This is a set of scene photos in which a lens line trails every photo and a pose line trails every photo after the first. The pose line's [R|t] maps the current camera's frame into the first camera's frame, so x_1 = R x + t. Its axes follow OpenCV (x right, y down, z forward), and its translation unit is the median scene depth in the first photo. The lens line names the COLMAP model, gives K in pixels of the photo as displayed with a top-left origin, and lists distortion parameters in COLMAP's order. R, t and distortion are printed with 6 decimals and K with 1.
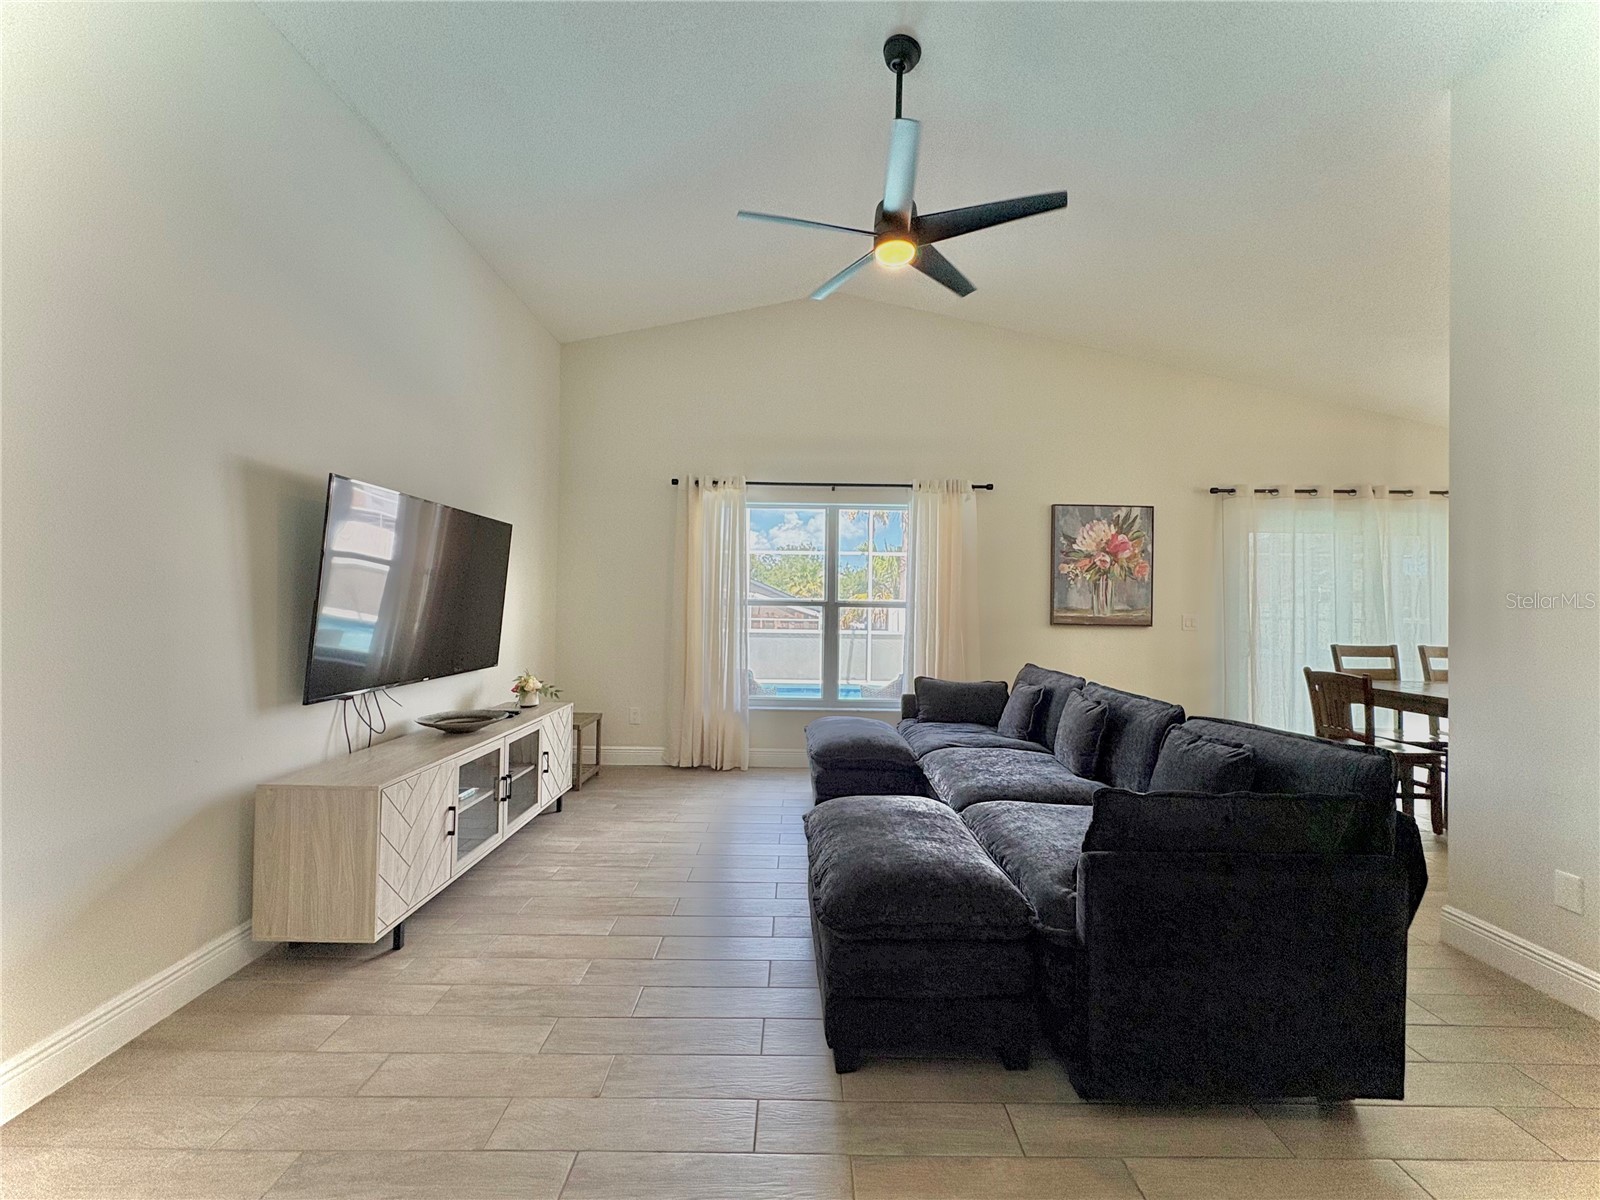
lens RADIAL K [[635.9, 0, 801.9], [0, 635.9, 598.7], [0, 0, 1]] dist [-0.002312, 0.000610]
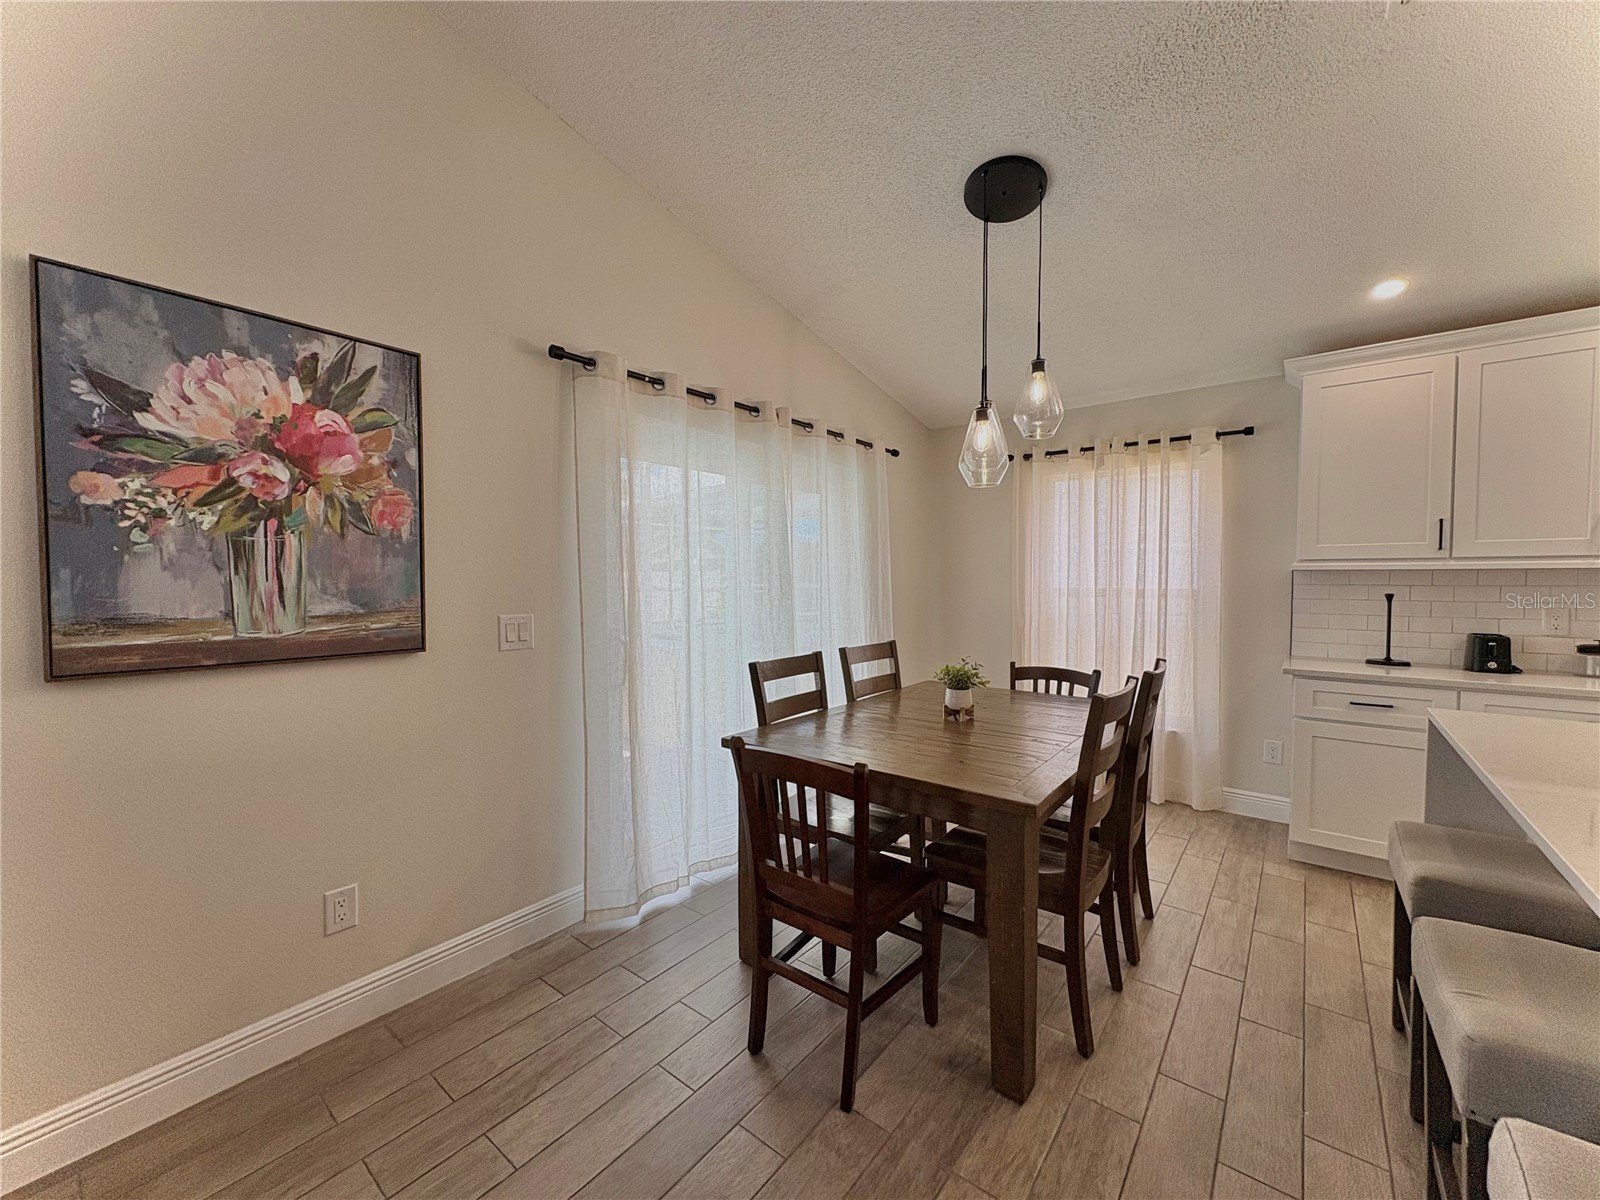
lens RADIAL K [[635.9, 0, 797.3], [0, 635.9, 601.6], [0, 0, 1]] dist [-0.002312, 0.000610]
pose [[0.631631, -0.044434, 0.773995, 0.386531], [0.002962, 0.998487, 0.054904, -0.009862], [-0.775263, -0.032387, 0.630807, 0.554626]]
